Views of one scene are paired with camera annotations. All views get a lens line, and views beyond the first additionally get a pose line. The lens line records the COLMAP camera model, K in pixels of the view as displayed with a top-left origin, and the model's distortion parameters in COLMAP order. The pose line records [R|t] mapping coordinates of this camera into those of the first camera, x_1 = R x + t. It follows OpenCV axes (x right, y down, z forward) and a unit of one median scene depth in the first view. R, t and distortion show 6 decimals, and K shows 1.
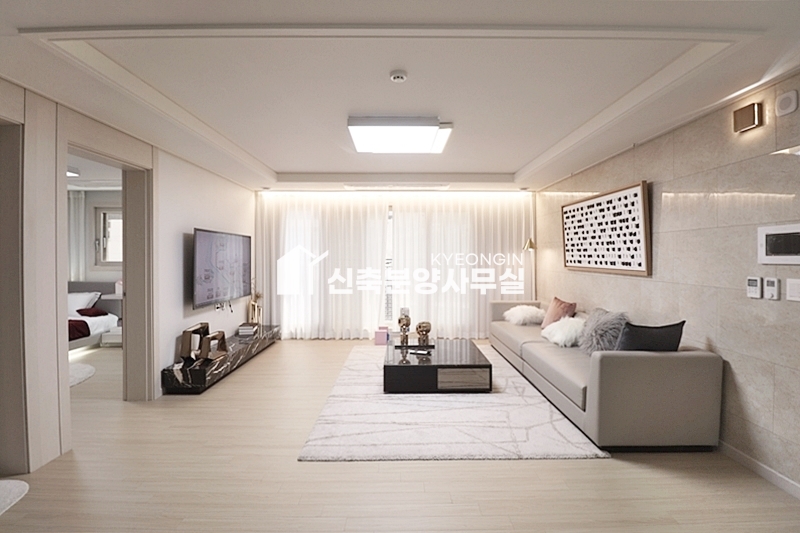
lens RADIAL K [[369.9, 0, 397.5], [0, 369.9, 262.0], [0, 0, 1]] dist [-0.019564, -0.000247]
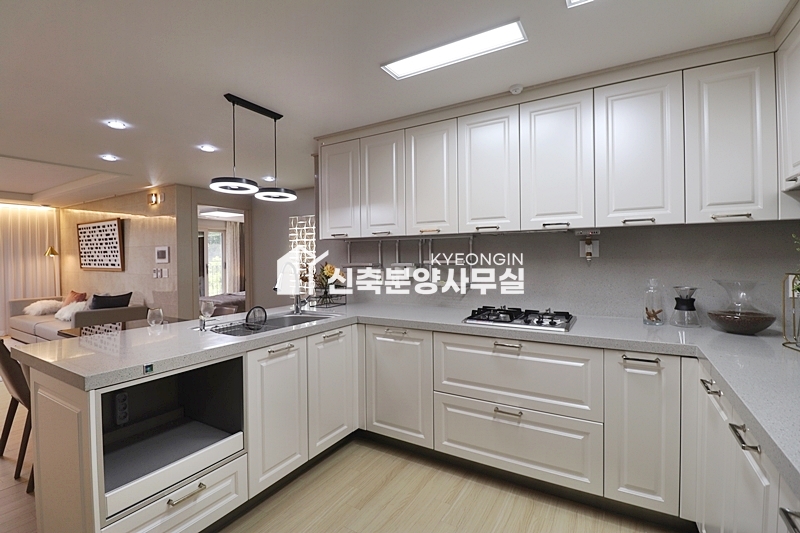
lens RADIAL K [[369.9, 0, 394.0], [0, 369.9, 260.1], [0, 0, 1]] dist [-0.019564, -0.000247]
pose [[0.517726, -0.010494, 0.855482, -0.119817], [0.023125, 0.999731, -0.001732, 0.014035], [-0.855234, 0.020680, 0.517829, -0.811927]]
